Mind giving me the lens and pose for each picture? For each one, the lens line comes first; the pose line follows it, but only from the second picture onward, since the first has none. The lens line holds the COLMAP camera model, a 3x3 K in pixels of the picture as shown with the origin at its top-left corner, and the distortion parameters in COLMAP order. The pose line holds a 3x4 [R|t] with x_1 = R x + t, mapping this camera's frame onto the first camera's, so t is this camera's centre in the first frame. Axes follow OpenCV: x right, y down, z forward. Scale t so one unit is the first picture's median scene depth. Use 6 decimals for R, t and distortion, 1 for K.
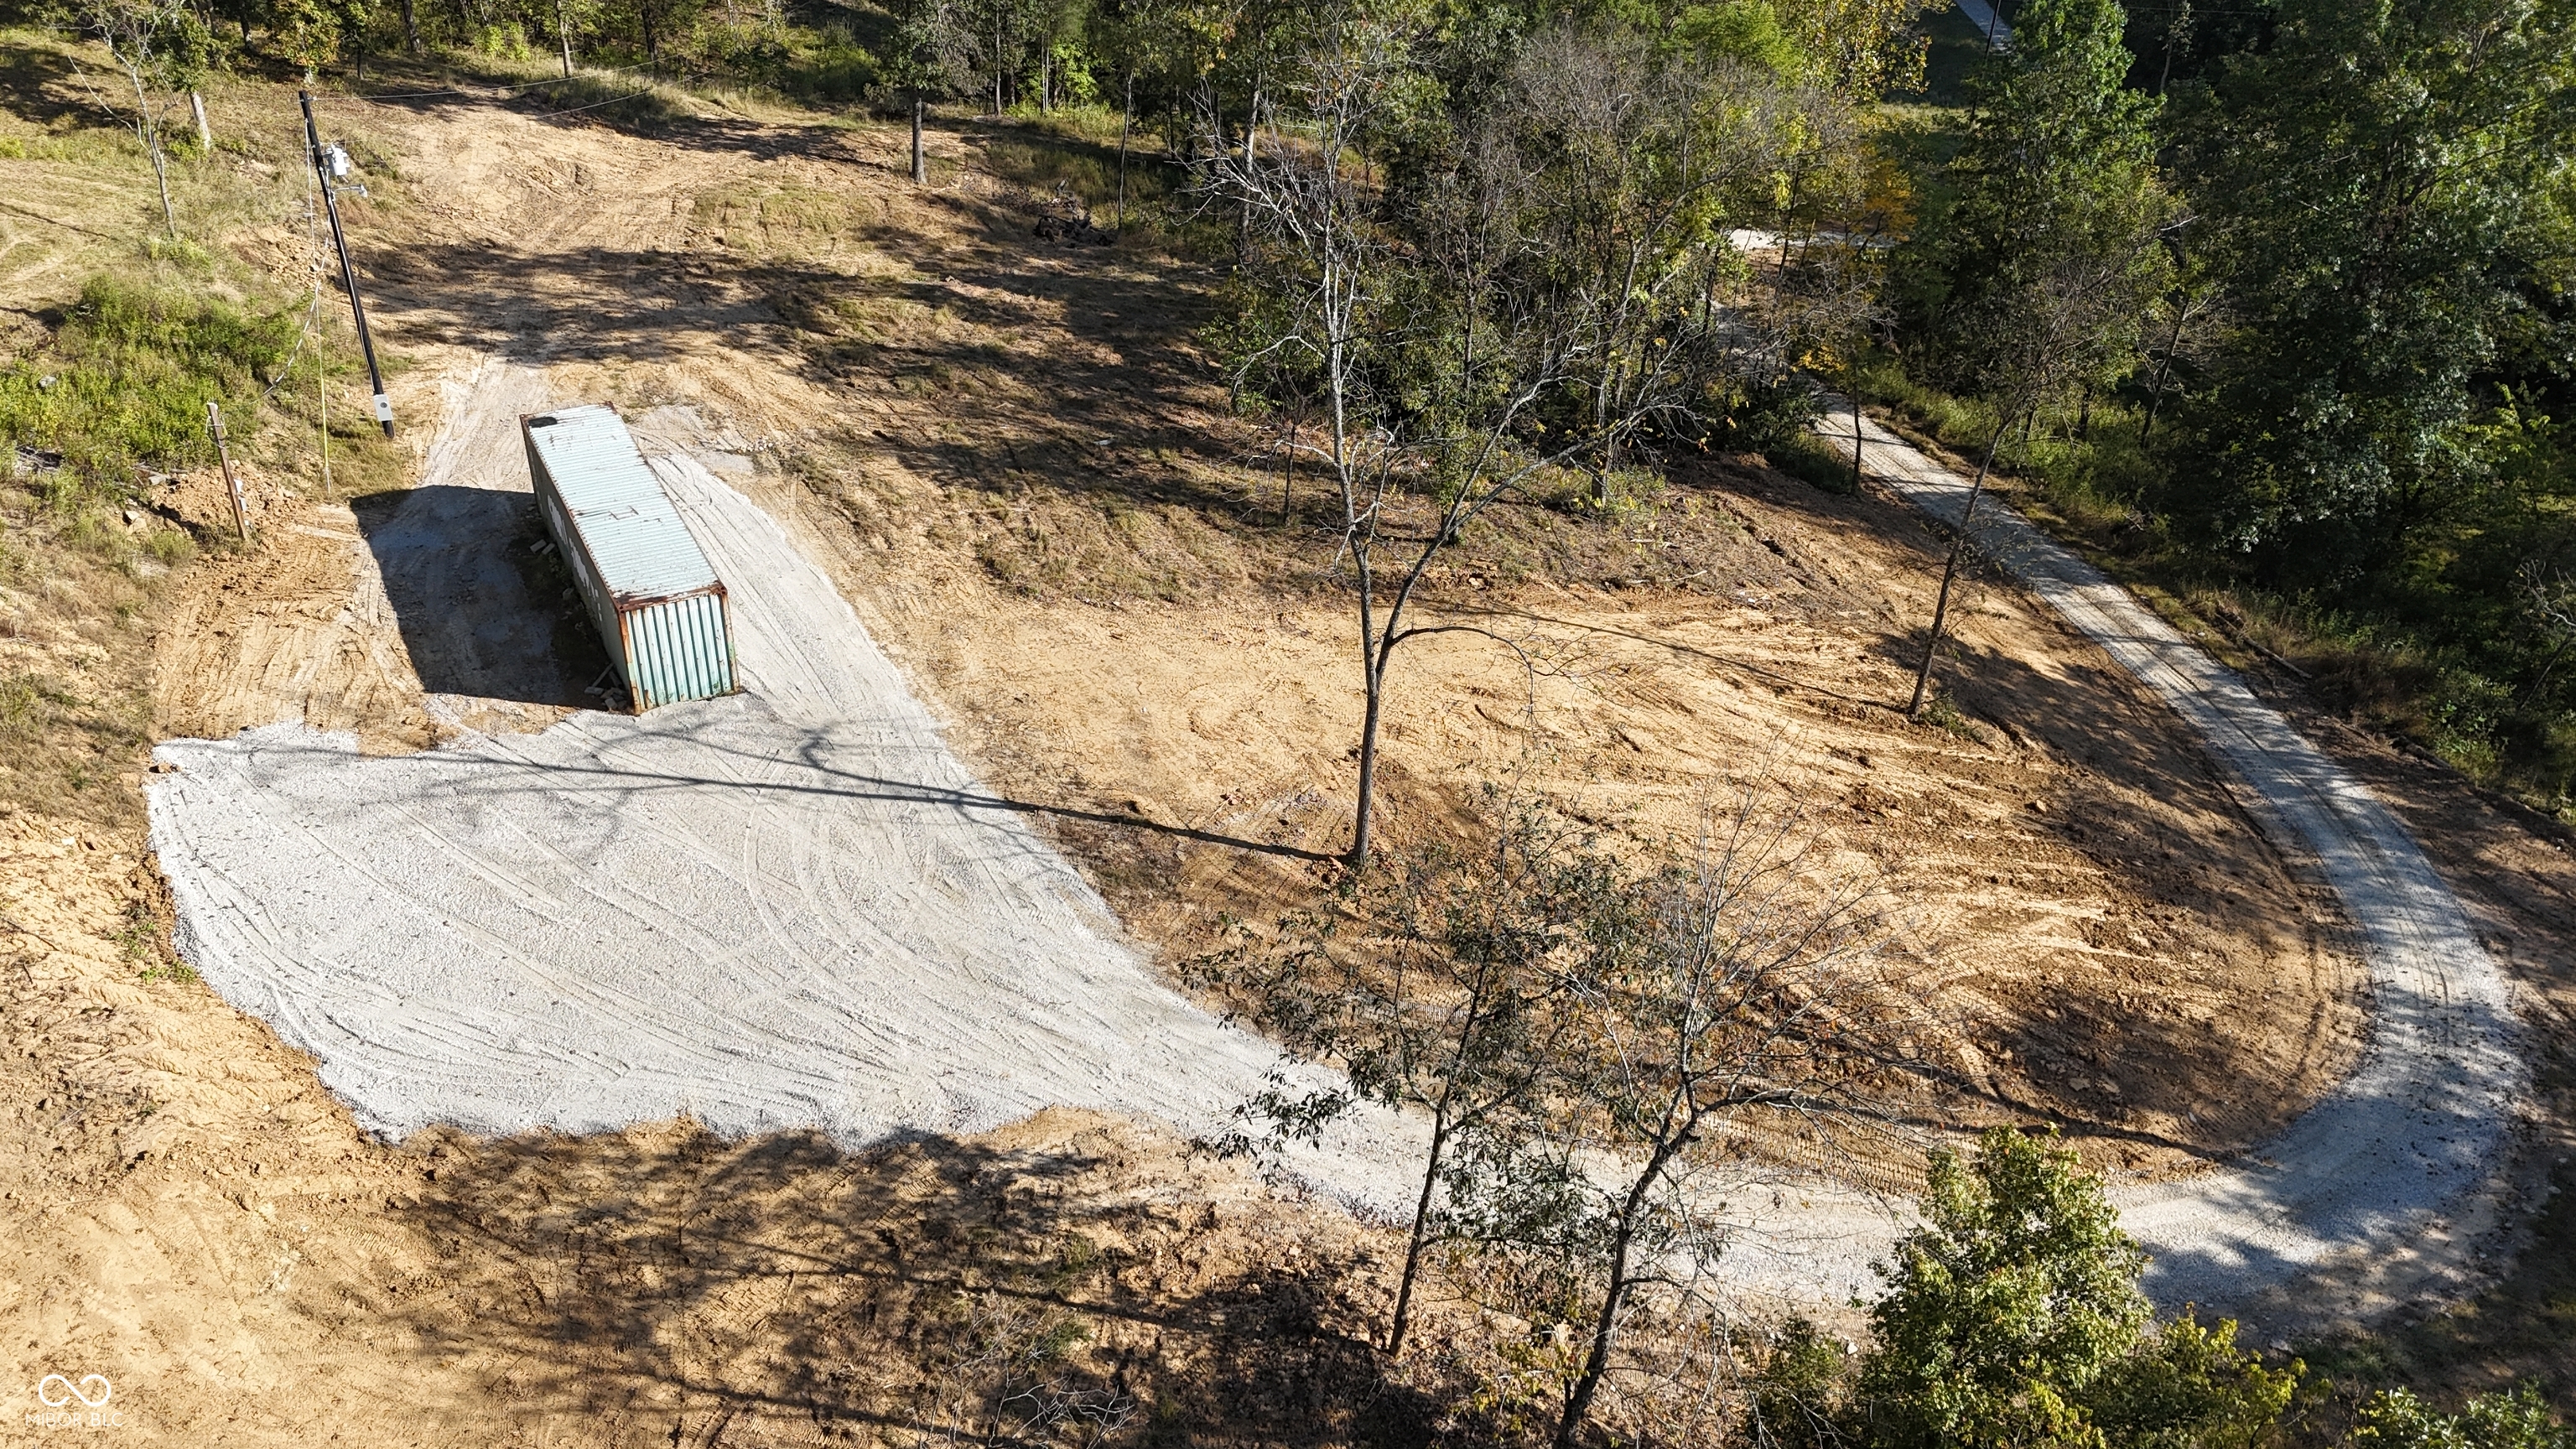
lens RADIAL K [[1904.2, 0, 1288.0], [0, 1904.2, 724.5], [0, 0, 1]] dist [0.034344, -0.001075]
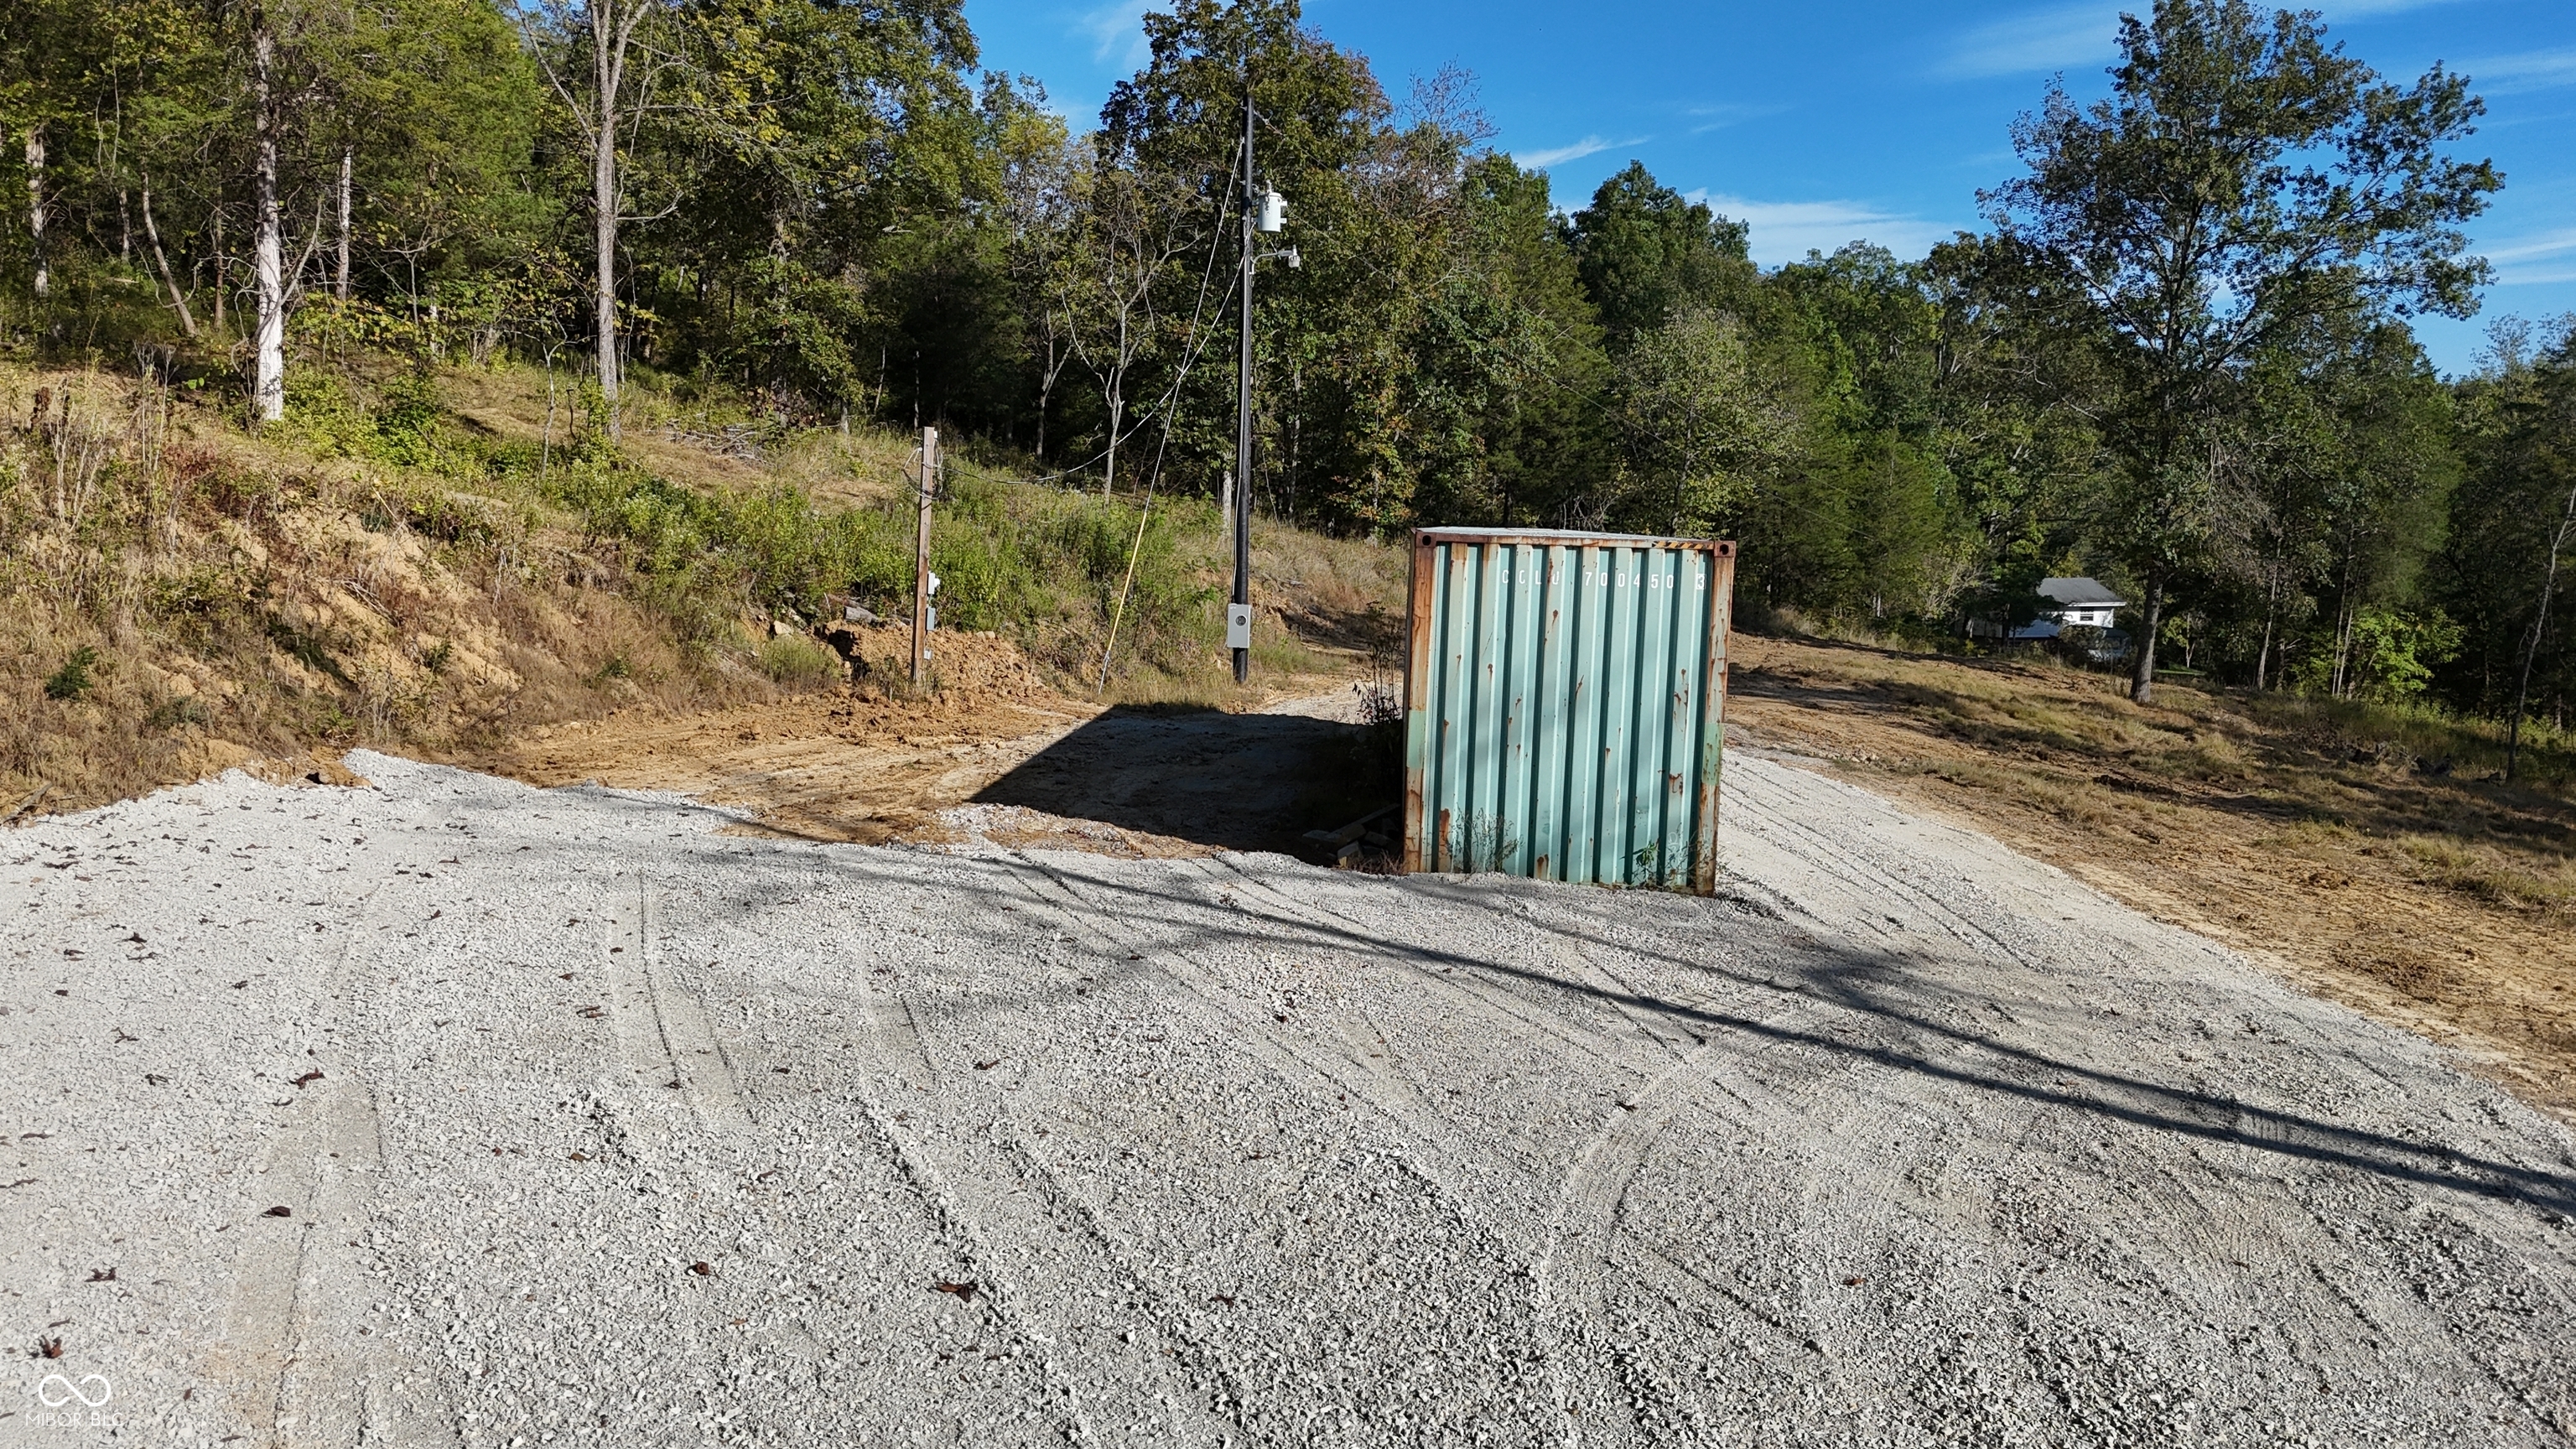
lens RADIAL K [[1898.2, 0, 1288.0], [0, 1898.2, 724.5], [0, 0, 1]] dist [0.128925, -0.211928]
pose [[0.848464, 0.050415, -0.526846, -0.114410], [-0.284043, 0.883321, -0.372913, 0.063822], [0.446573, 0.466050, 0.763786, 0.453149]]
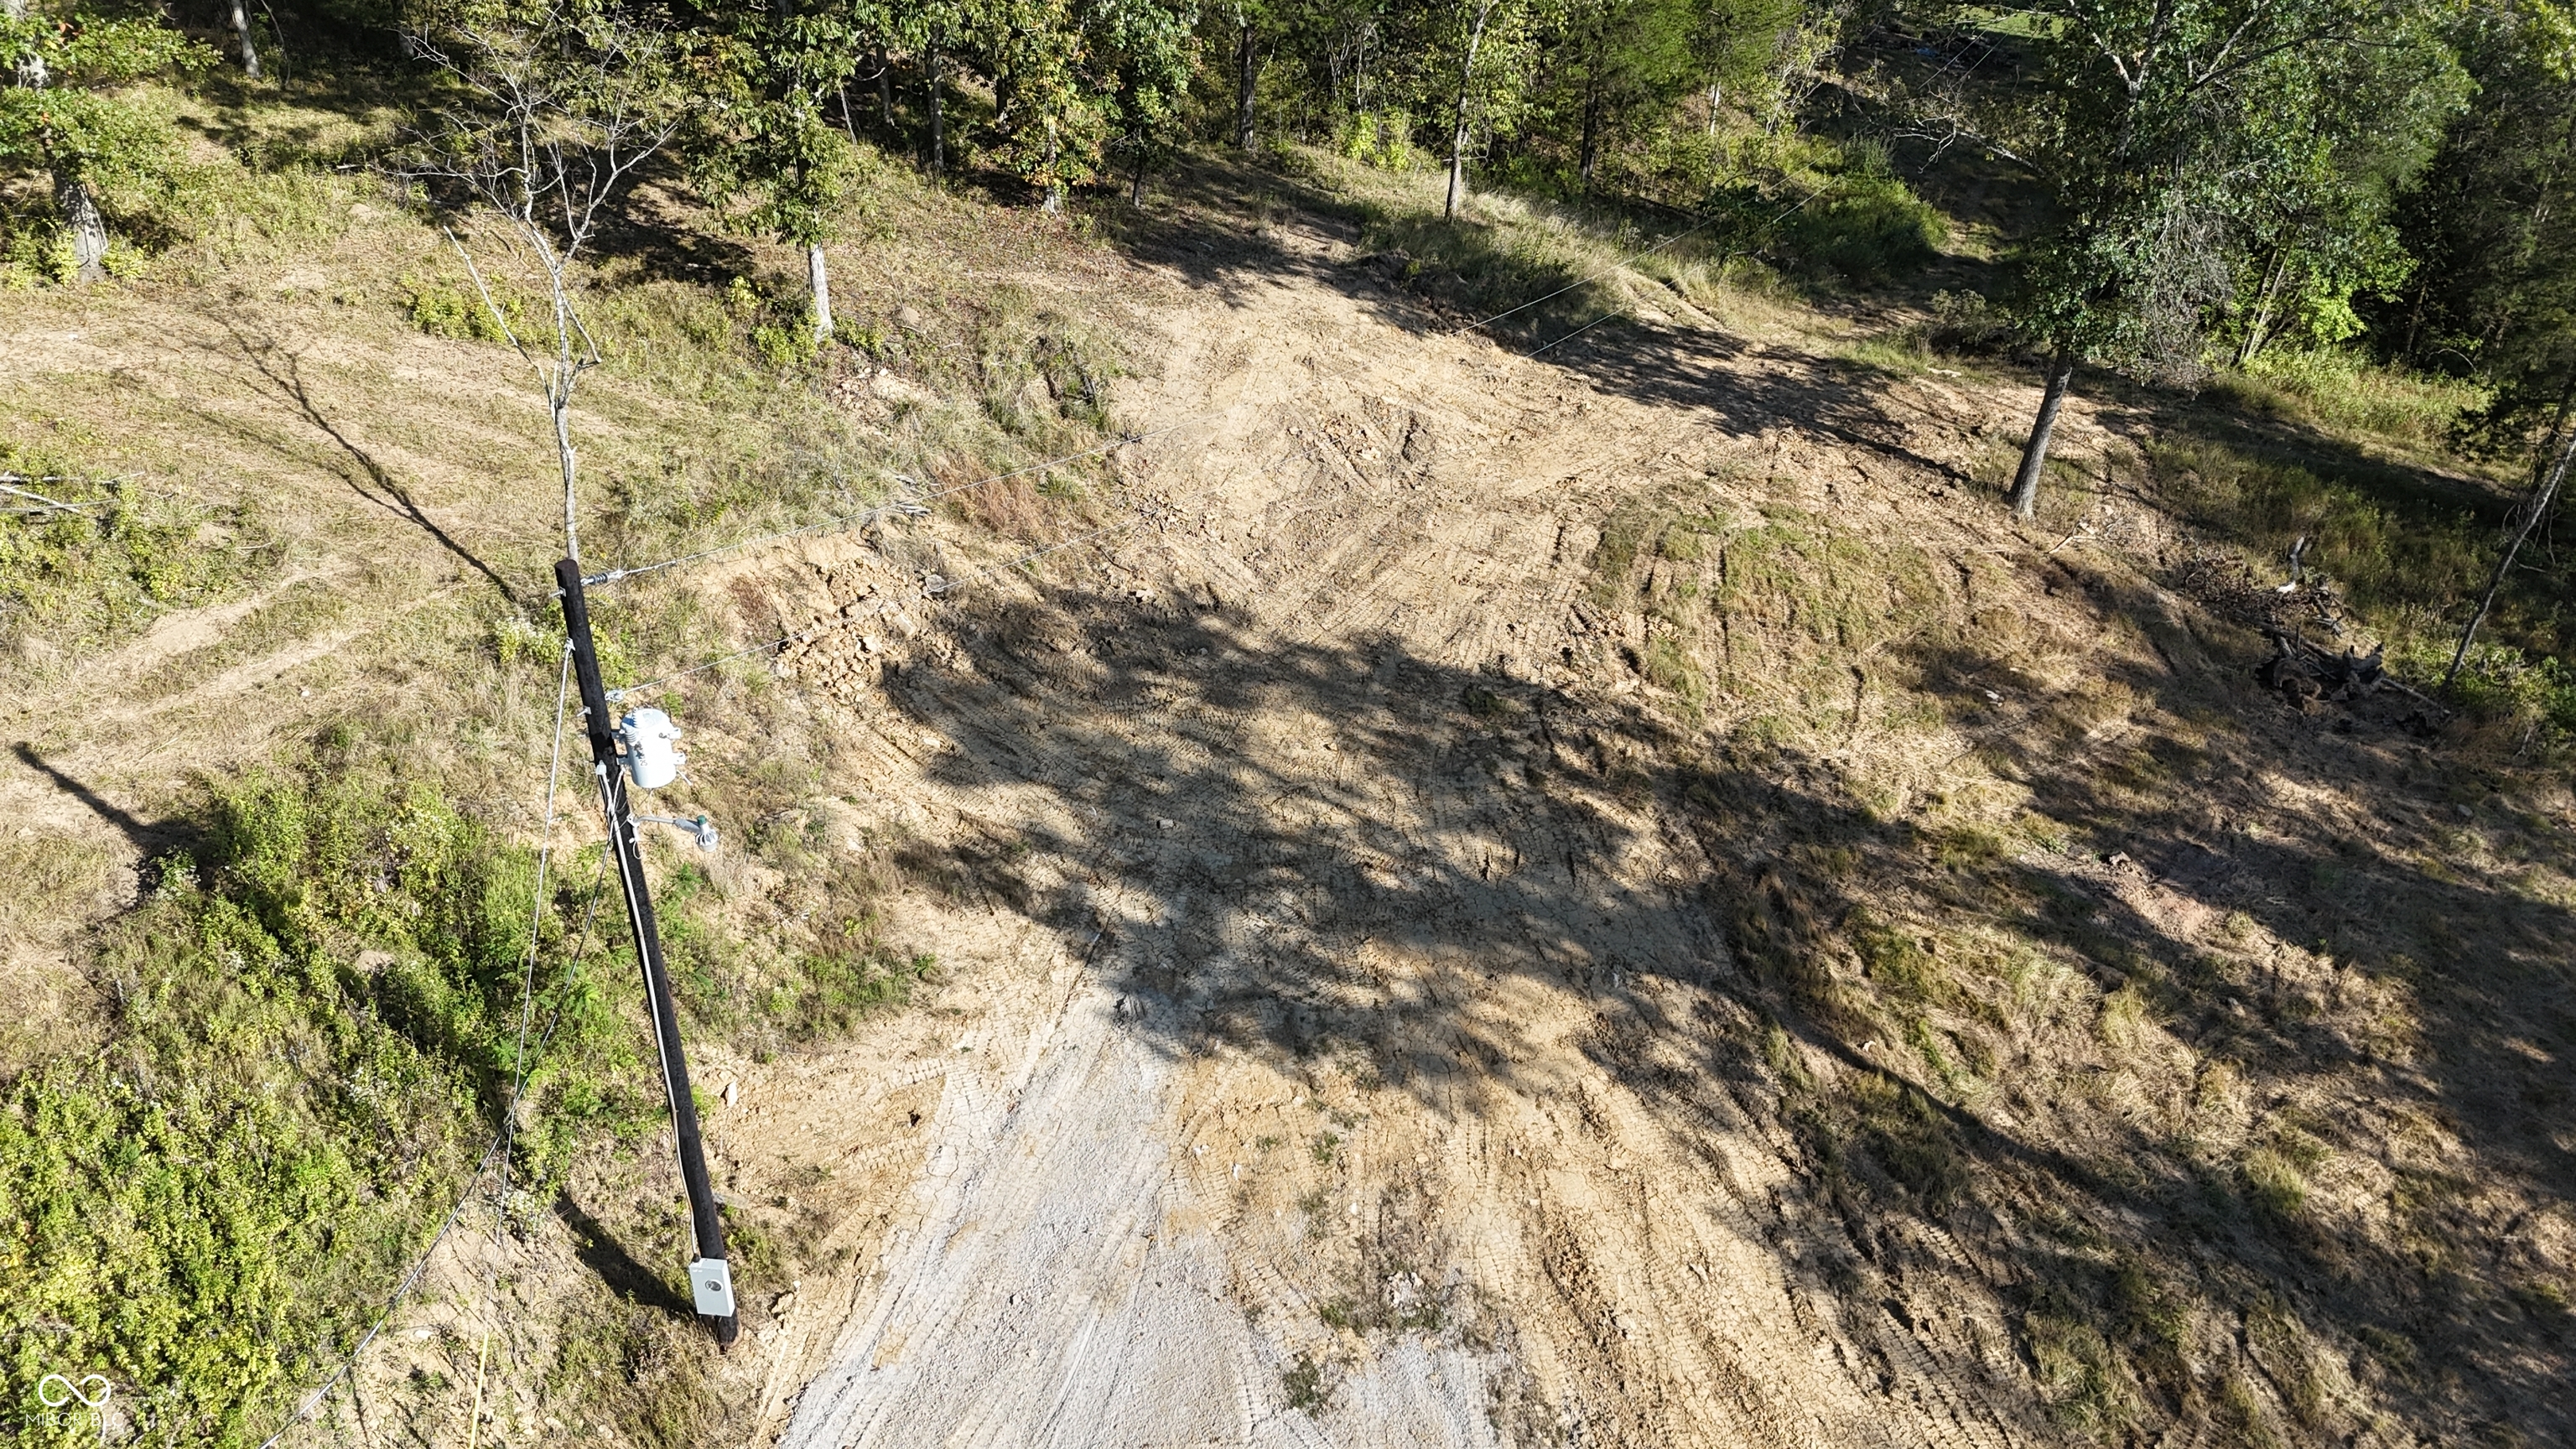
lens RADIAL K [[1898.2, 0, 1288.0], [0, 1898.2, 724.5], [0, 0, 1]] dist [0.128925, -0.211928]
pose [[0.899243, 0.229967, -0.372125, -0.203017], [-0.232075, 0.971883, 0.039795, -0.251368], [0.370814, 0.050576, 0.927329, 0.547909]]
